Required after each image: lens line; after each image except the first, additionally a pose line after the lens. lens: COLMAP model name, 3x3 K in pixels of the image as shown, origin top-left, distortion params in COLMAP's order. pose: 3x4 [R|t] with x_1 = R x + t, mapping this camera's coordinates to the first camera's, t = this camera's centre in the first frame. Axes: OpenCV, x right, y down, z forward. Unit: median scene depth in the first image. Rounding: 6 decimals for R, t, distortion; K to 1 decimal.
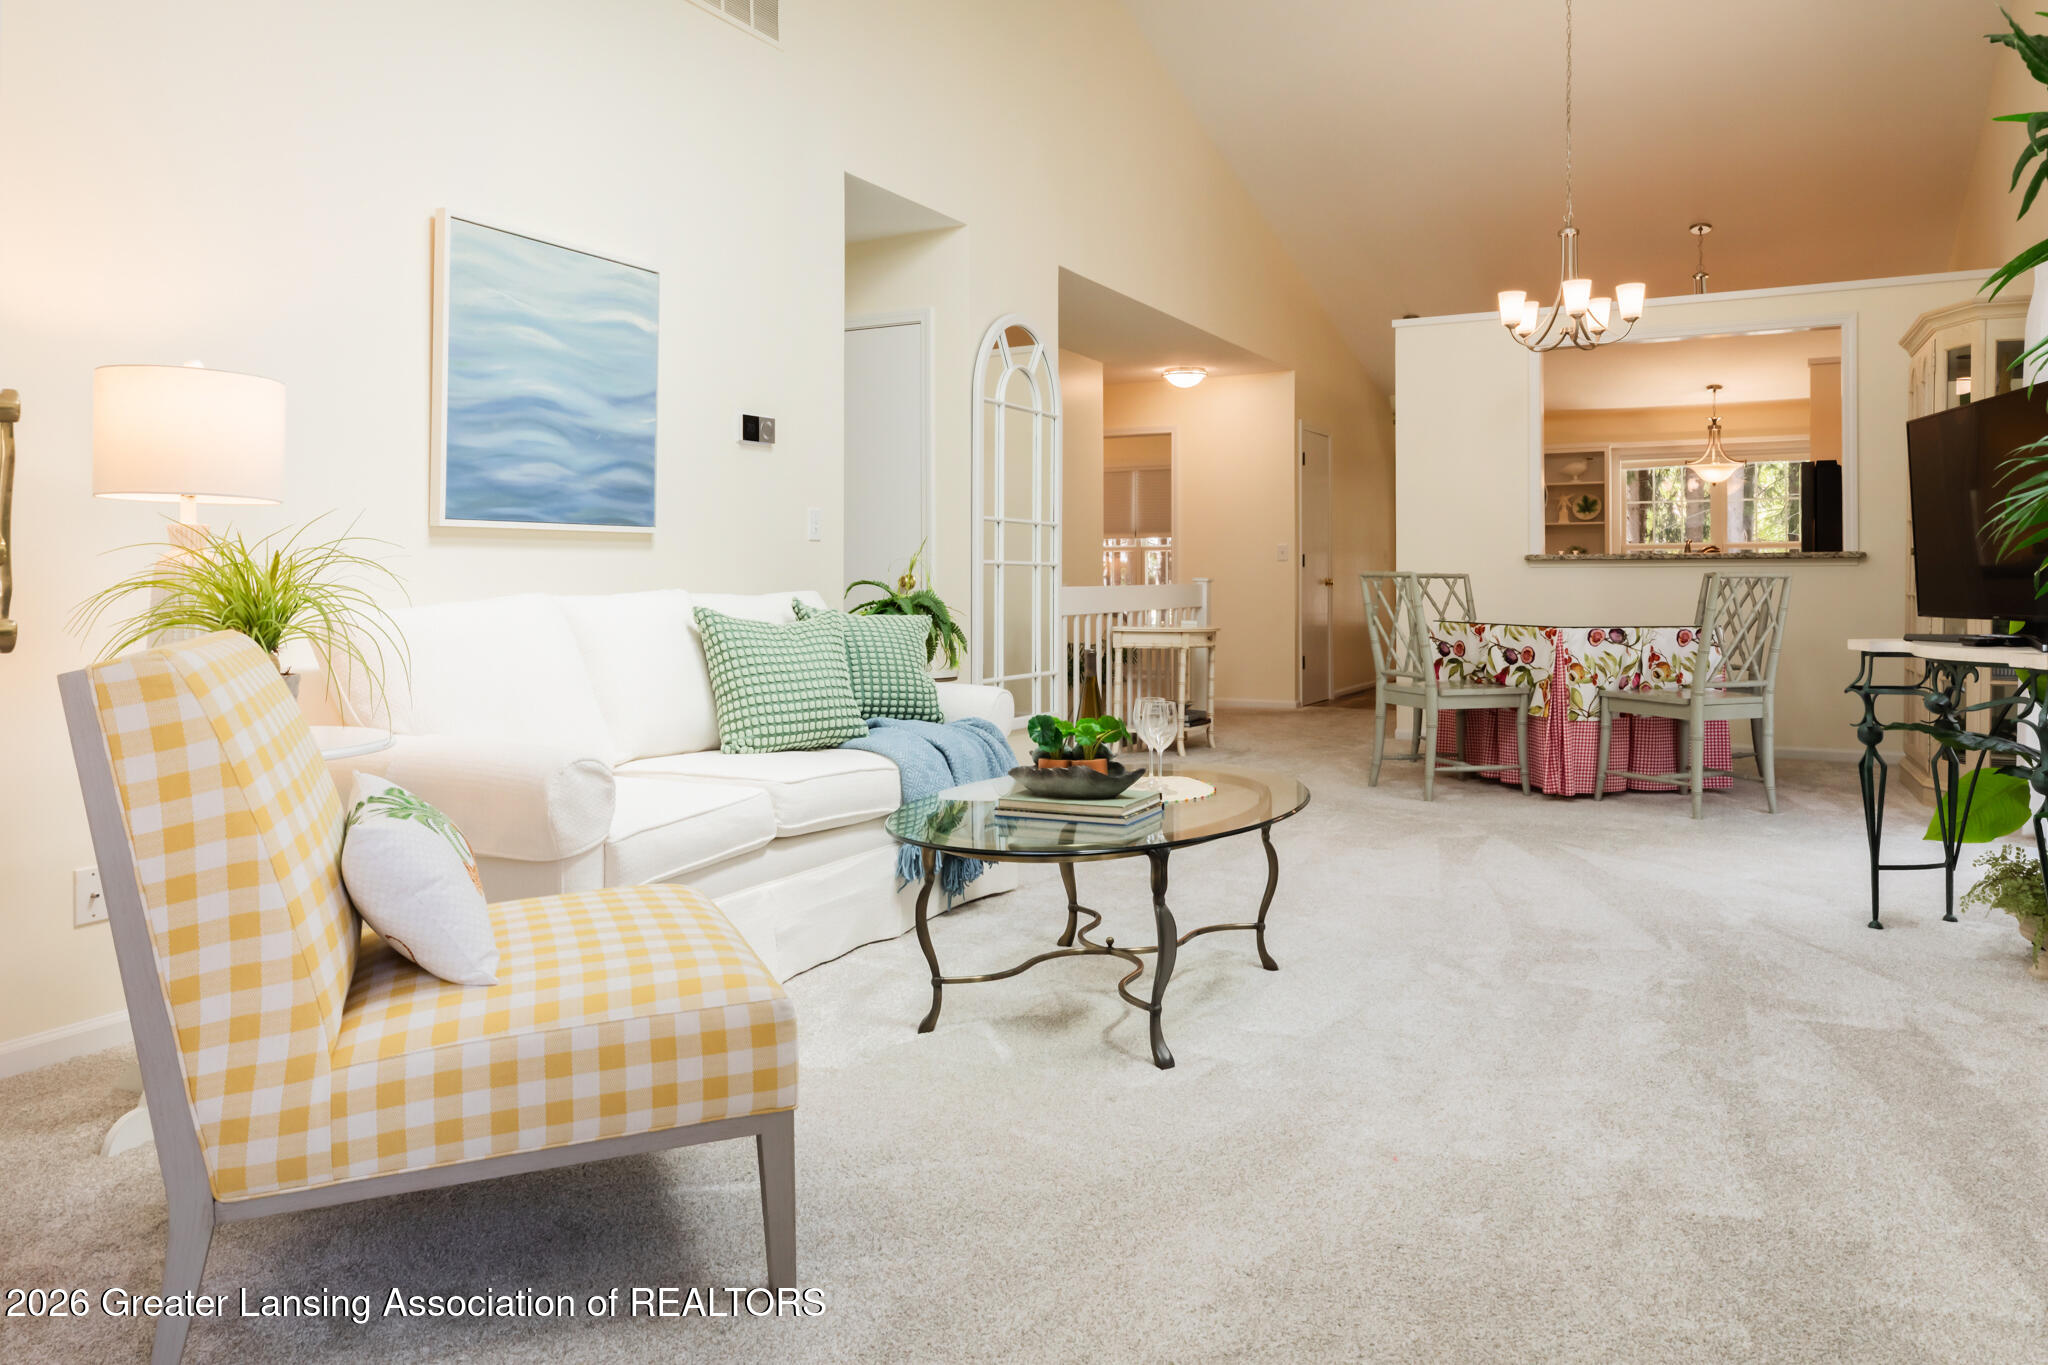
lens RADIAL K [[1387.5, 0, 1053.1], [0, 1387.5, 567.8], [0, 0, 1]] dist [0.020609, -0.009156]
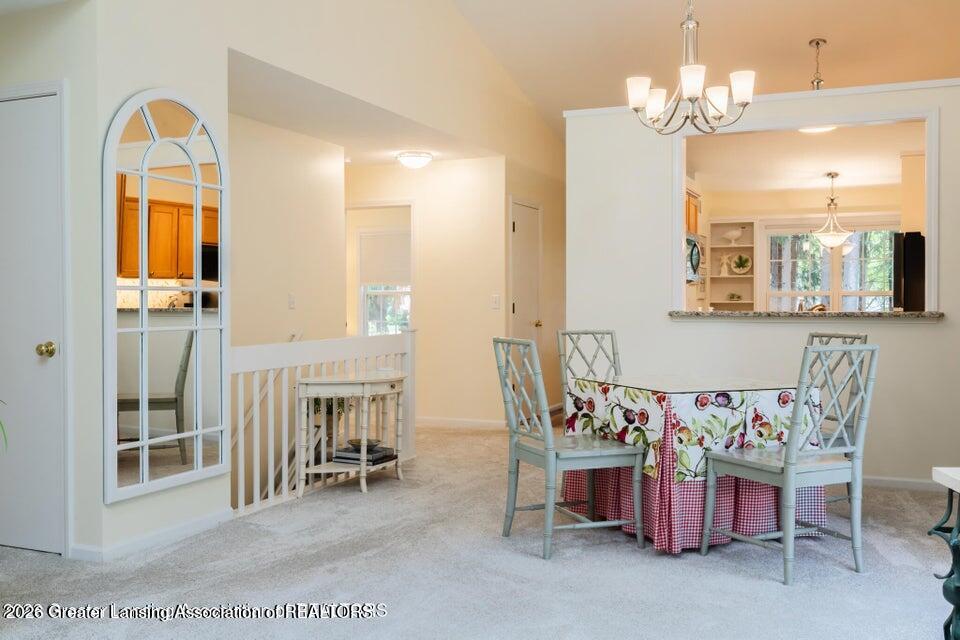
lens RADIAL K [[934.2, 0, 481.0], [0, 934.2, 320.1], [0, 0, 1]] dist [-0.002107, 0.000000]
pose [[0.997306, -0.001081, 0.073343, 0.161835], [-0.000769, 0.999683, 0.025183, -0.028846], [-0.073347, -0.025171, 0.996989, 0.290939]]
